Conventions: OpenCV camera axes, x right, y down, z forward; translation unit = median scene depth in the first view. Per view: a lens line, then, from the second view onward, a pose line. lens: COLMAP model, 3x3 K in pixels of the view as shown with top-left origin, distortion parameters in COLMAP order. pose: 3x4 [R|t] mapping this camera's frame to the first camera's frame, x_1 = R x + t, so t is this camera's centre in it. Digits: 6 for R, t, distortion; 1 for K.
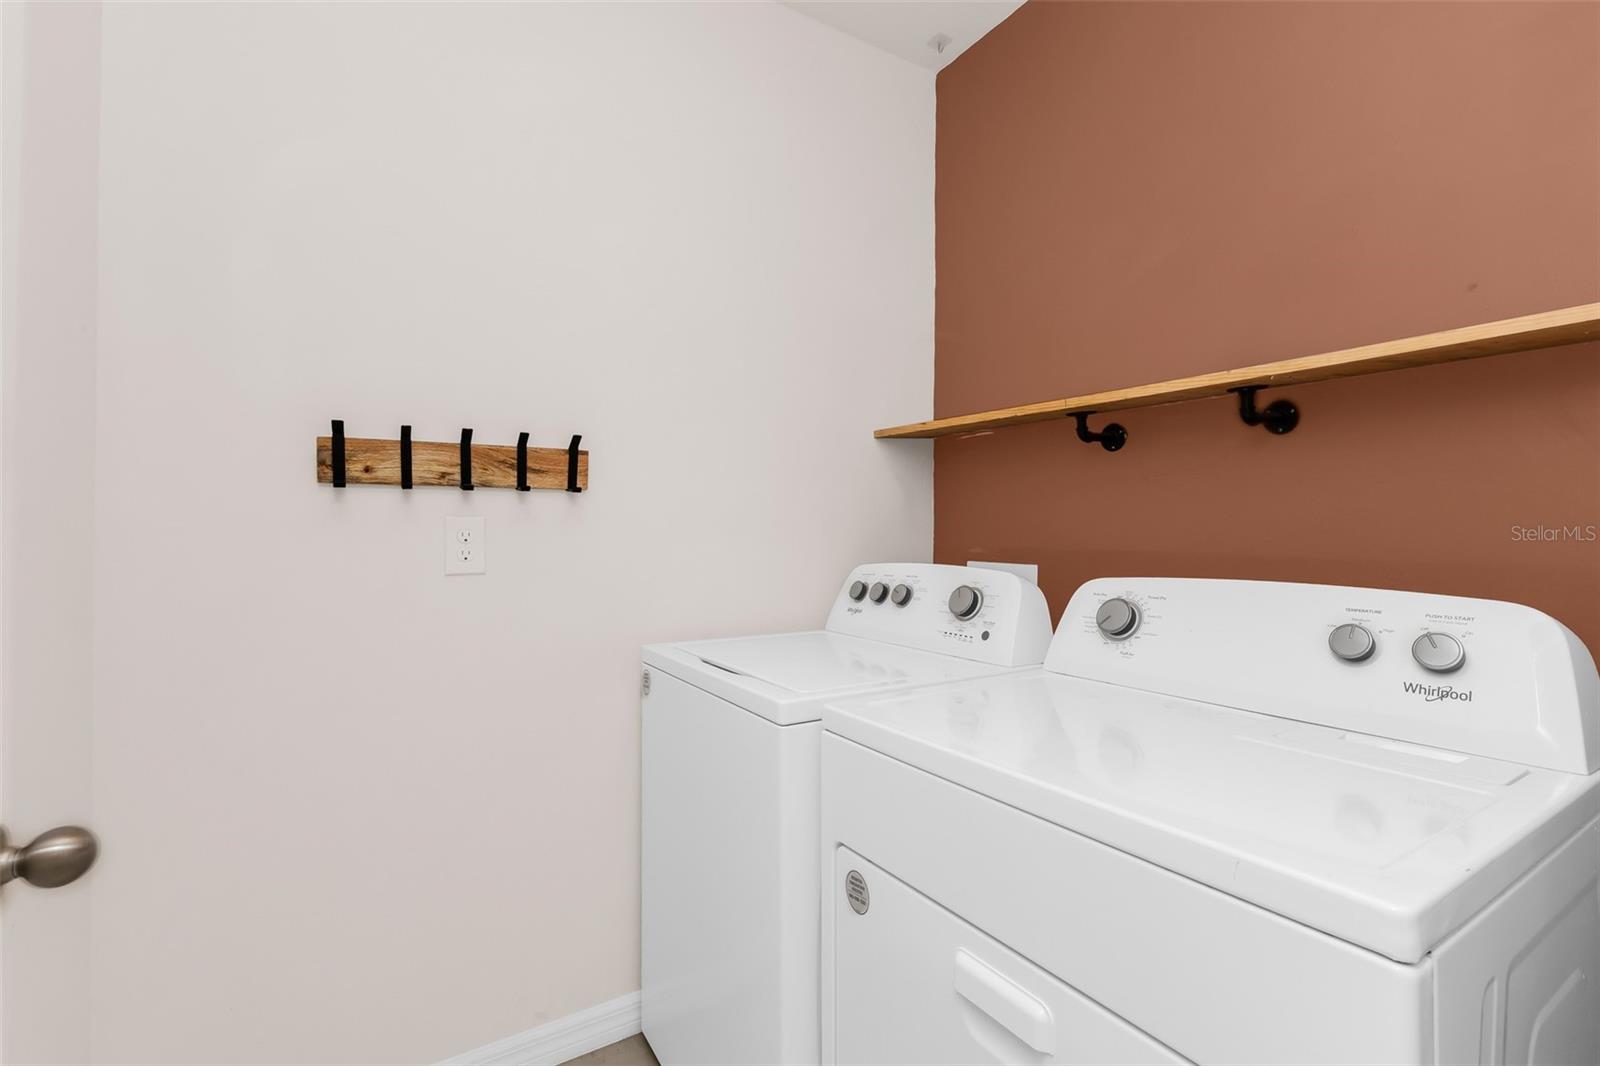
lens RADIAL K [[716.6, 0, 805.1], [0, 716.6, 529.2], [0, 0, 1]] dist [0.007877, -0.000445]
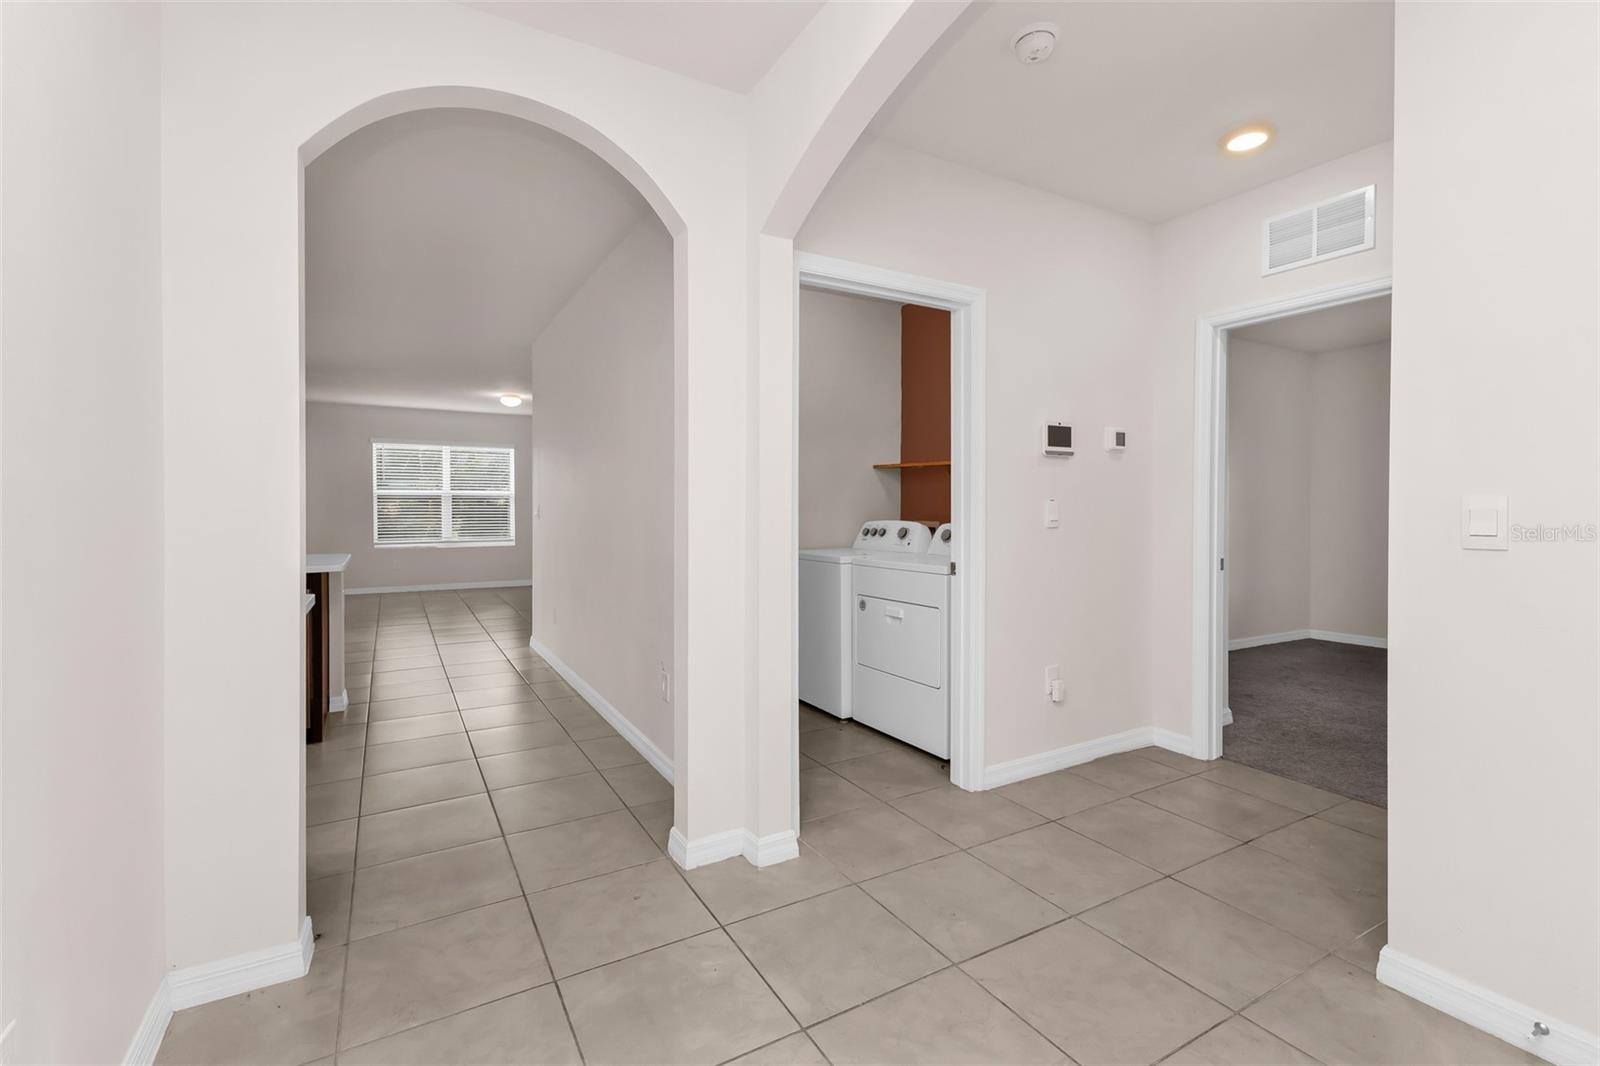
lens RADIAL K [[711.7, 0, 803.1], [0, 711.7, 511.8], [0, 0, 1]] dist [0.032467, -0.000154]
pose [[0.999466, -0.001584, -0.032633, -0.067340], [0.001624, 0.999998, 0.001192, 0.012981], [0.032632, -0.001245, 0.999467, -1.579962]]
